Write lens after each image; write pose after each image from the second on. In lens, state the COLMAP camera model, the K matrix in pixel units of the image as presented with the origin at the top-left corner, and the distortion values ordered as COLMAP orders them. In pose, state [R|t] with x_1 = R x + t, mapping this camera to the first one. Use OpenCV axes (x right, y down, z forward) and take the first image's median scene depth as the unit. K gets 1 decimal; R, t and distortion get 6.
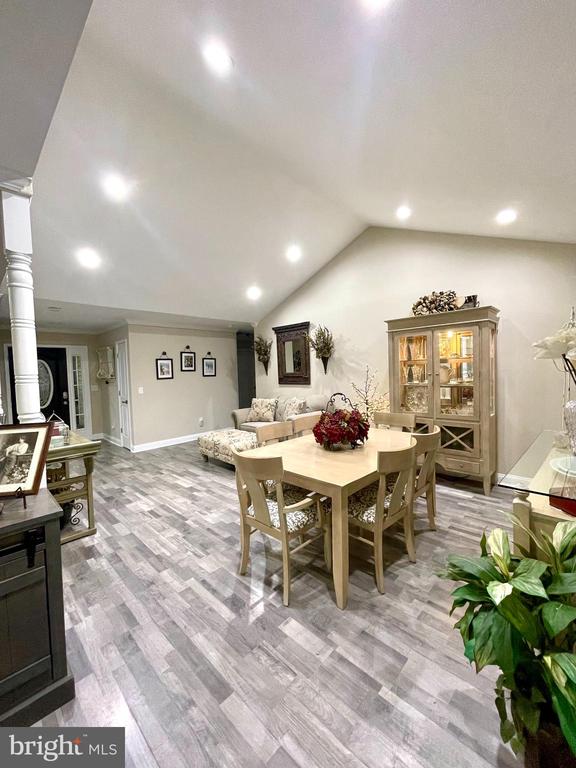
lens RADIAL K [[308.8, 0, 288.5], [0, 308.8, 381.8], [0, 0, 1]] dist [-0.003429, 0.001394]
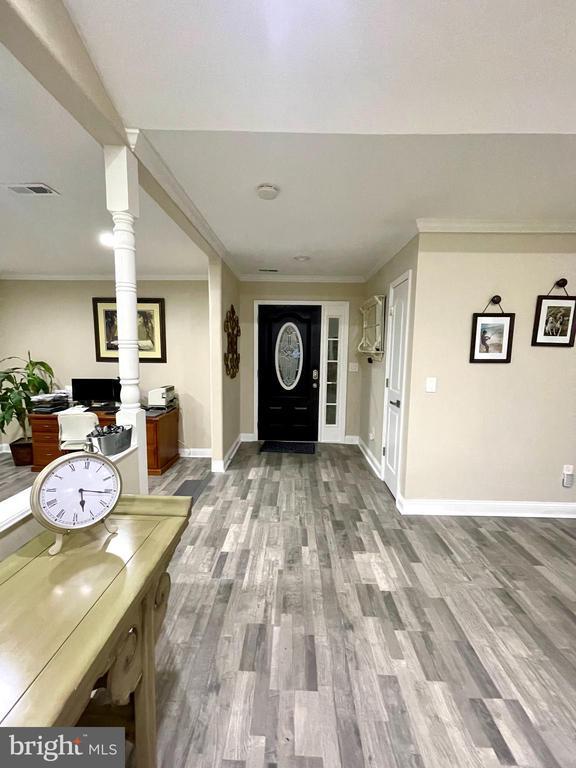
lens RADIAL K [[308.8, 0, 287.5], [0, 308.8, 381.7], [0, 0, 1]] dist [-0.003429, 0.001394]
pose [[0.675644, 0.118827, -0.727589, -0.435314], [-0.064249, 0.992661, 0.102455, -0.013343], [0.734423, -0.022476, 0.678319, 0.808421]]
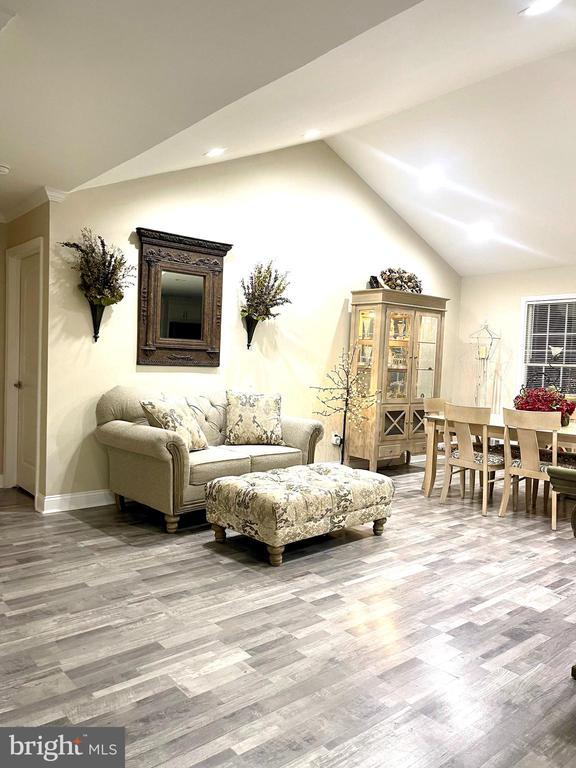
lens RADIAL K [[576.2, 0, 282.2], [0, 576.2, 391.3], [0, 0, 1]] dist [0.053680, -0.068547]
pose [[0.108526, -0.018255, 0.993926, -1.251315], [-0.002855, 0.999822, 0.018675, 0.045147], [-0.994090, -0.004864, 0.108455, 1.124031]]
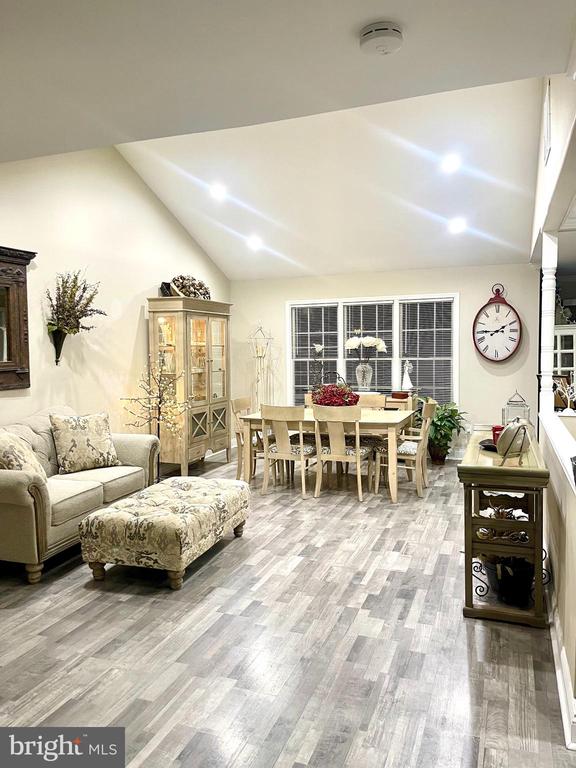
lens RADIAL K [[576.2, 0, 289.3], [0, 576.2, 388.9], [0, 0, 1]] dist [0.053680, -0.068547]
pose [[-0.396569, -0.029769, 0.917522, -1.262260], [0.059217, 0.996563, 0.057928, -0.024084], [-0.916093, 0.077306, -0.393443, 1.403006]]
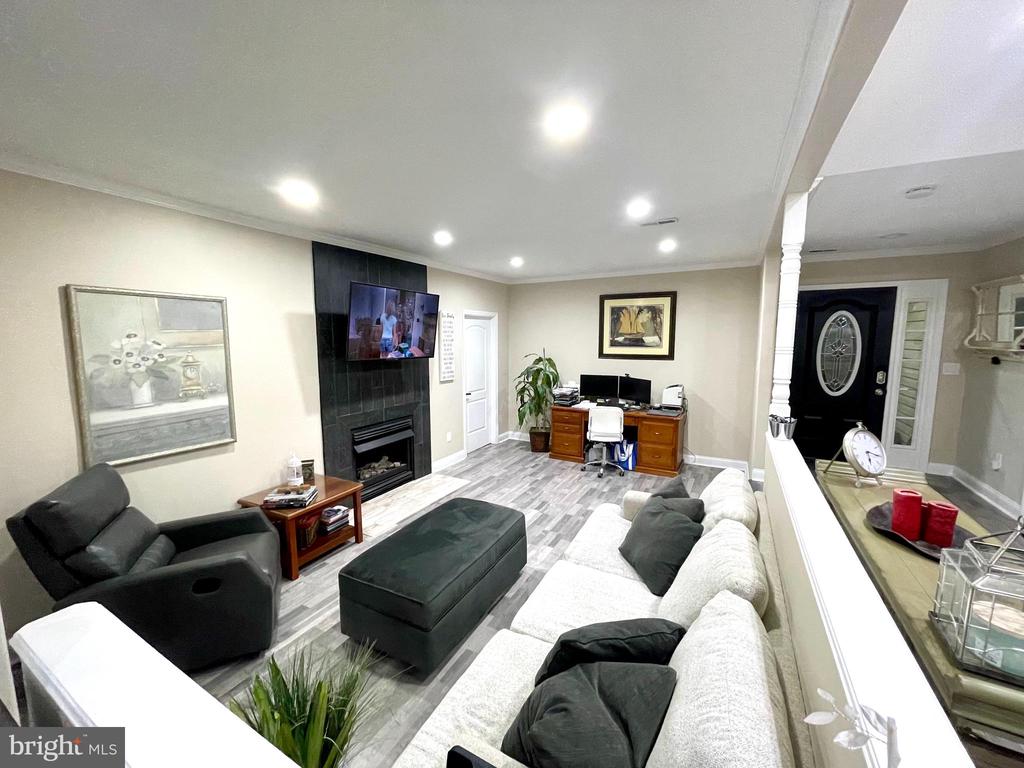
lens RADIAL K [[411.8, 0, 509.4], [0, 411.8, 383.4], [0, 0, 1]] dist [-0.003429, 0.001394]
pose [[0.263304, 0.142306, -0.954159, -0.361053], [-0.042963, 0.989809, 0.135767, -0.026008], [0.963756, 0.005246, 0.266734, 0.323463]]
